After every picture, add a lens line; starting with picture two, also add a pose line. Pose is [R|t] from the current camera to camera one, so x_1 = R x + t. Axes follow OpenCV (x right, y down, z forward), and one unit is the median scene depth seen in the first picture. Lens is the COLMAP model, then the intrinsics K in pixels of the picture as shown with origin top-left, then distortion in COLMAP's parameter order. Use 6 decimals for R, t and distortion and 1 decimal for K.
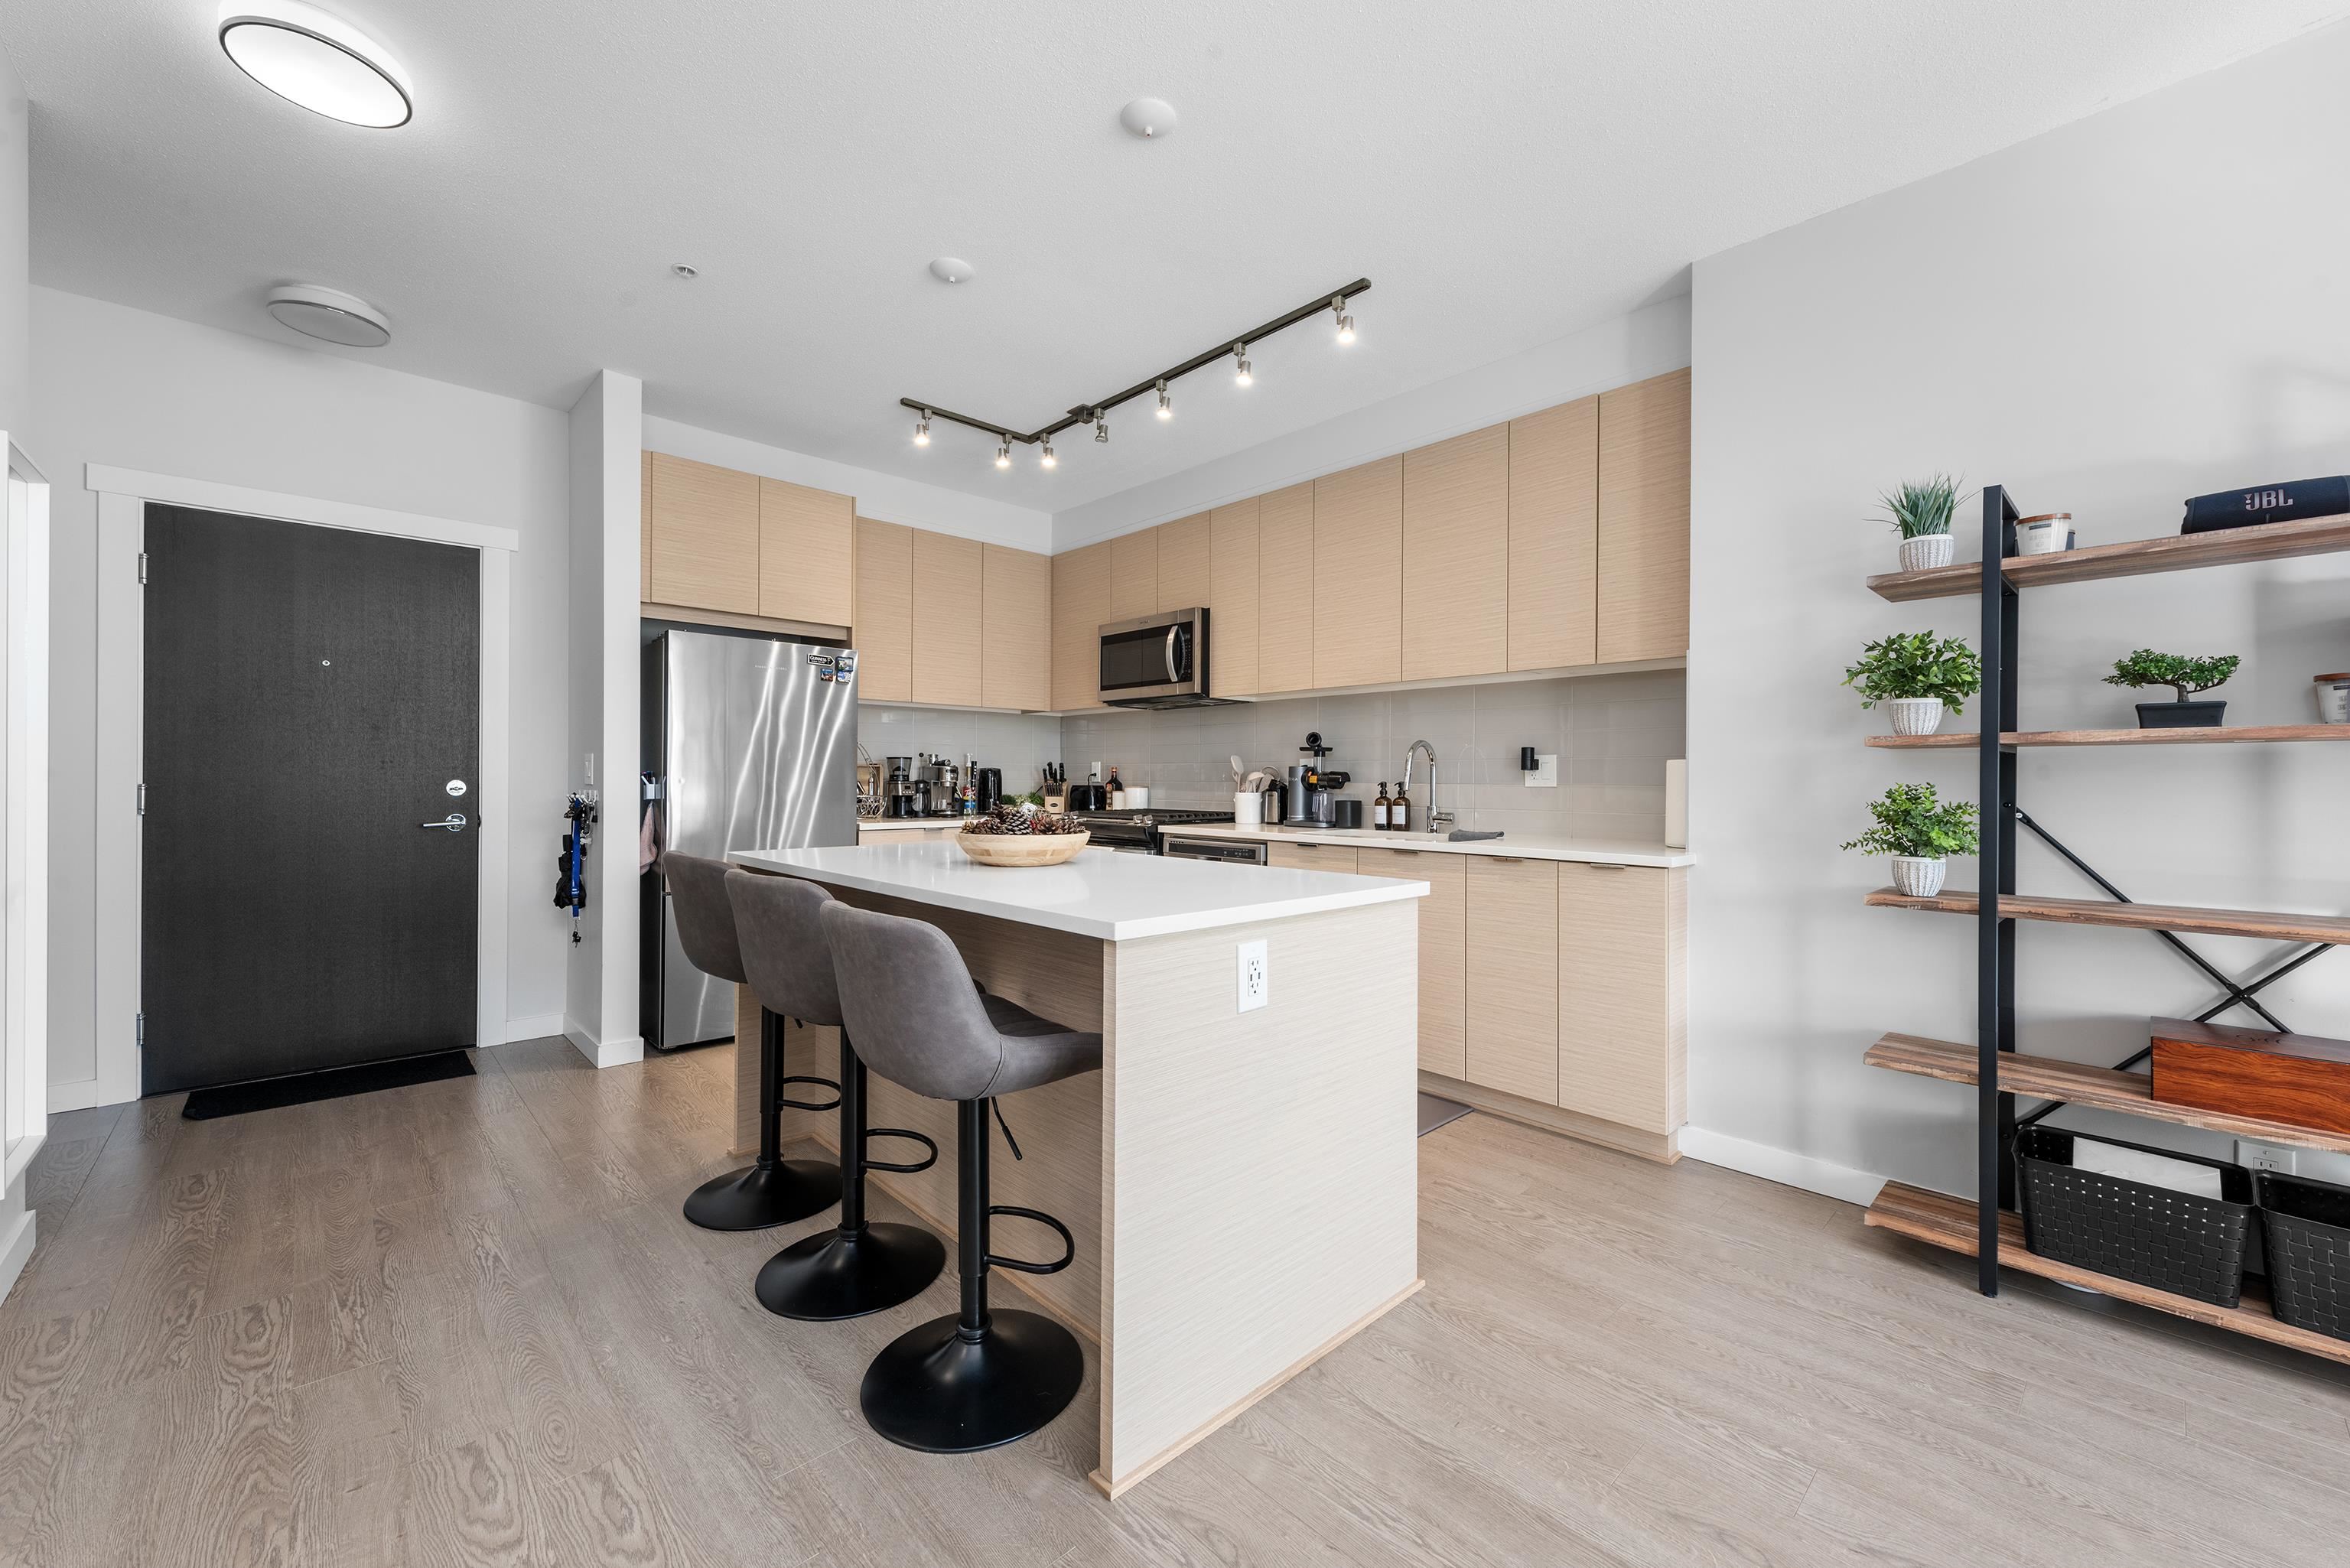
lens RADIAL K [[917.9, 0, 1162.9], [0, 917.9, 776.1], [0, 0, 1]] dist [0.020497, -0.006265]
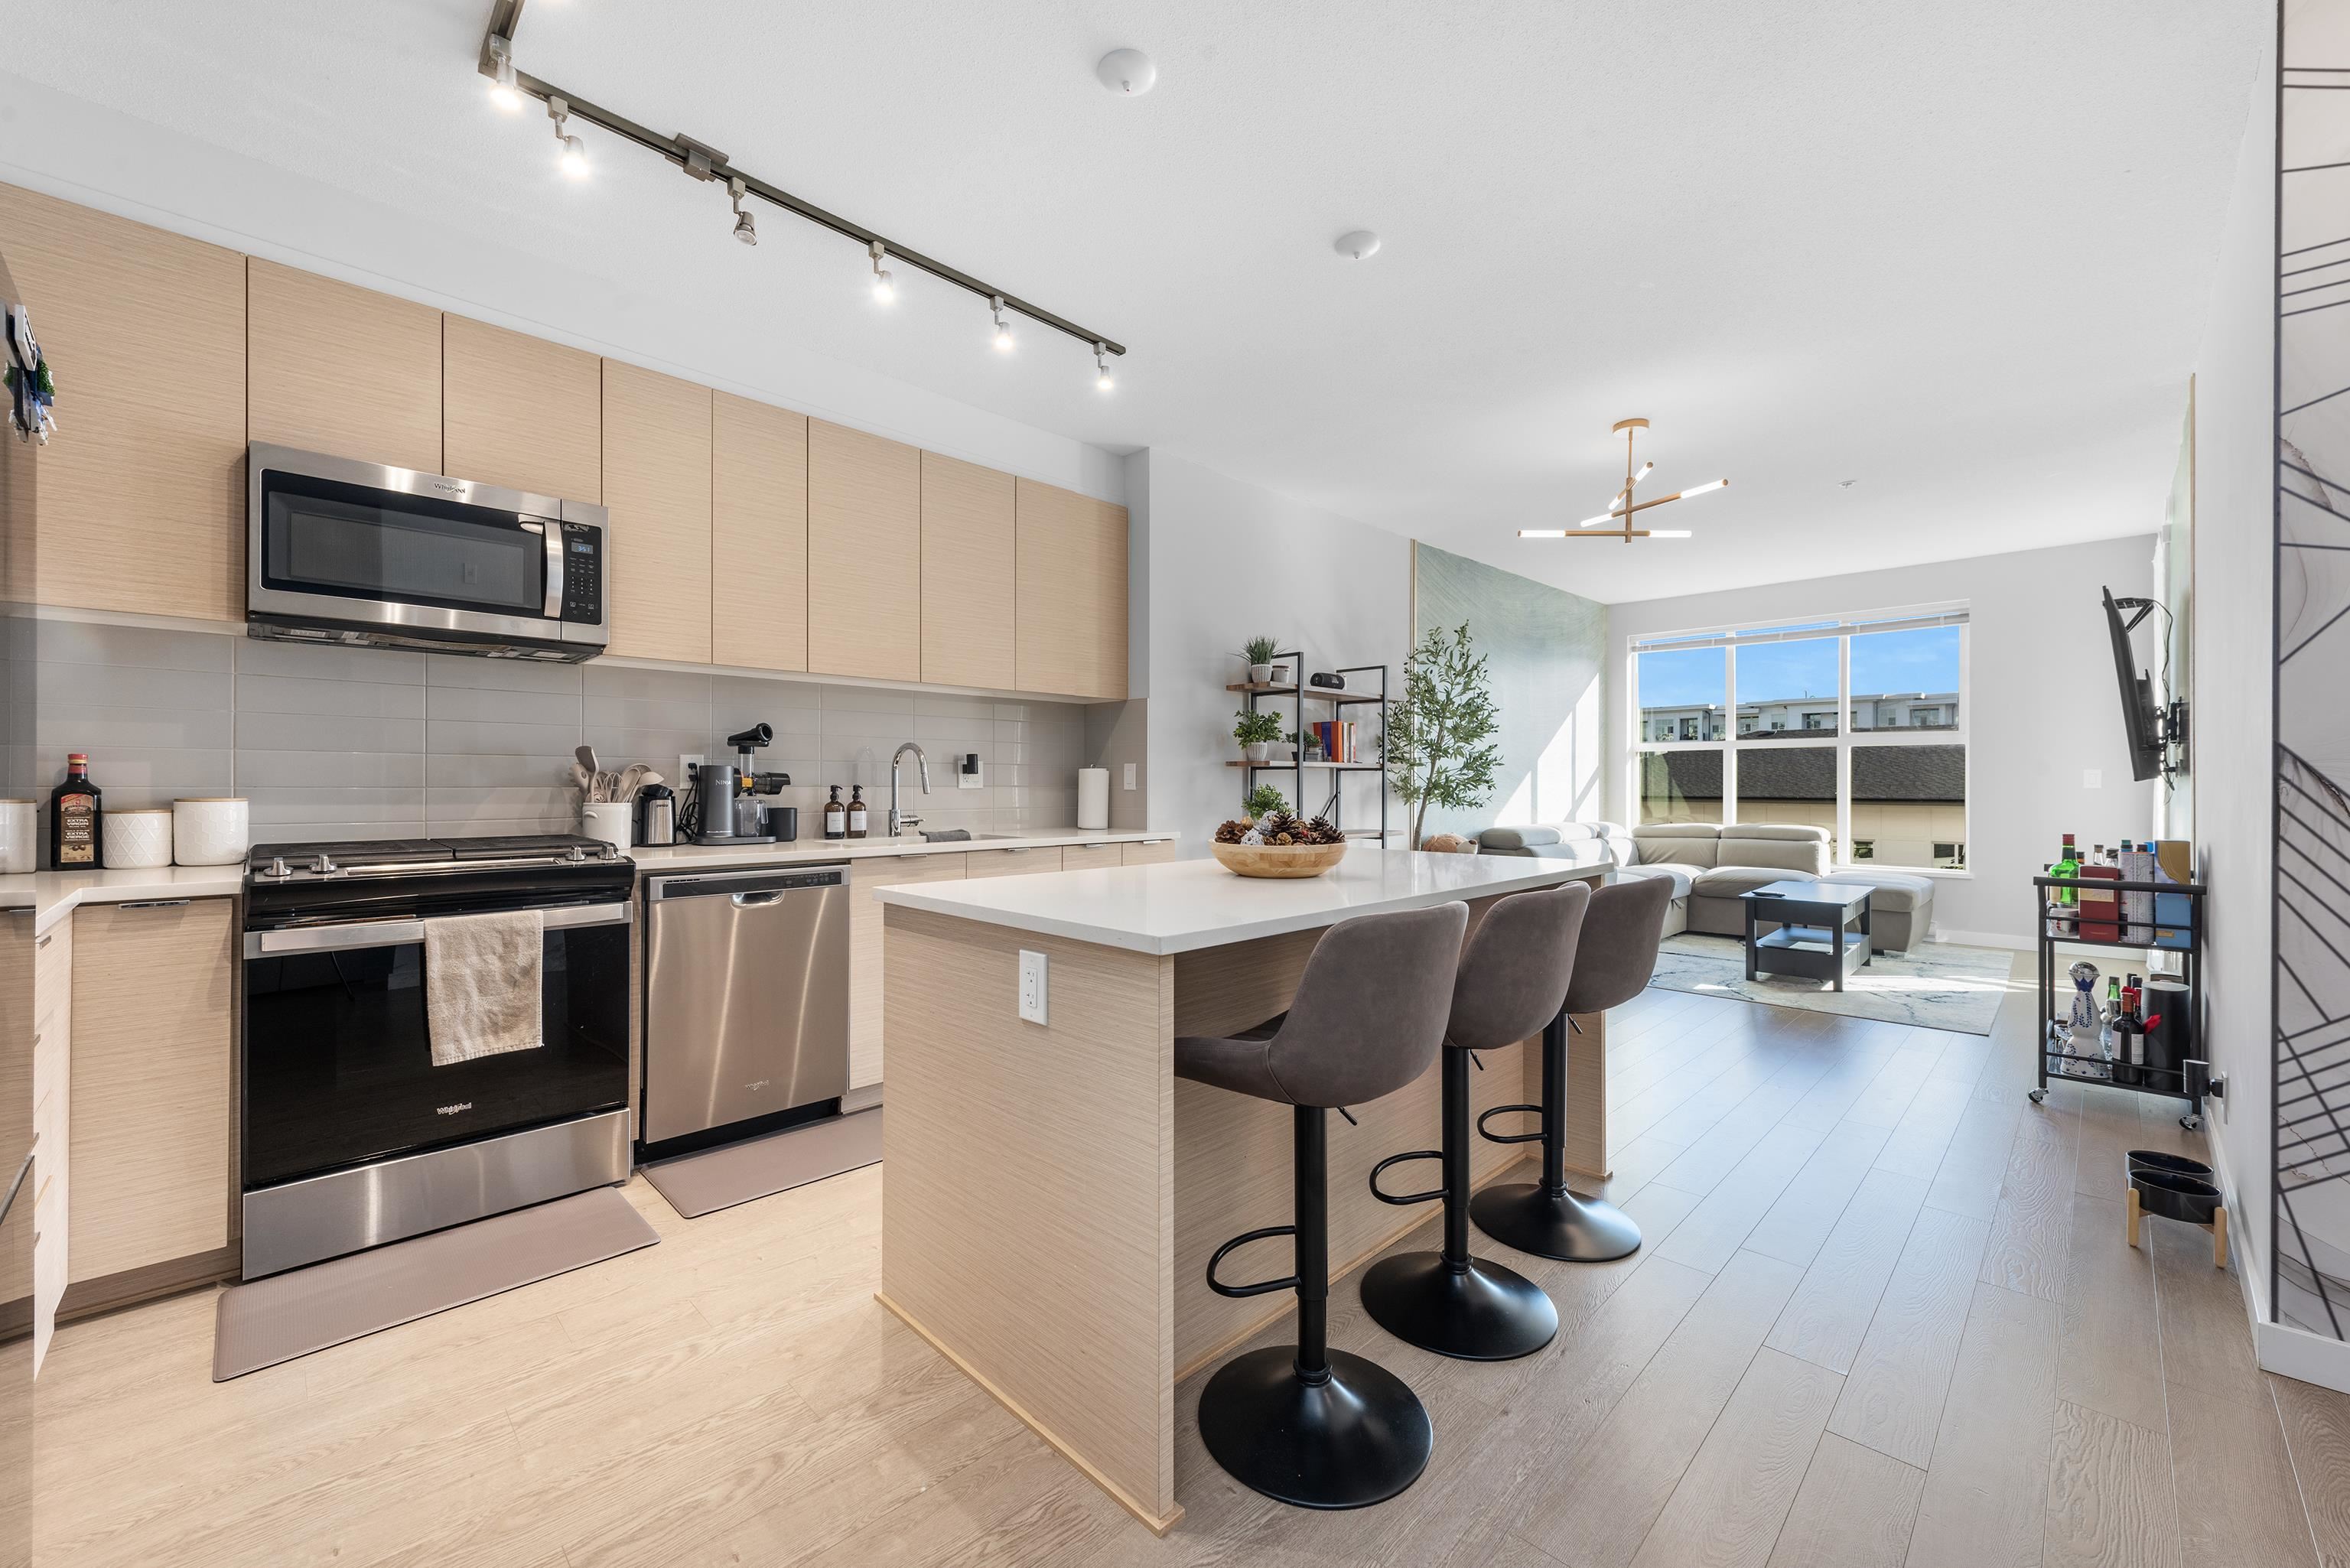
lens RADIAL K [[920.7, 0, 1175.0], [0, 920.7, 784.0], [0, 0, 1]] dist [-0.000847, 0.000043]
pose [[-0.035620, -0.005235, 0.999352, -0.650953], [-0.008403, 0.999953, 0.004938, -0.001996], [-0.999330, -0.008222, -0.035662, 0.681917]]
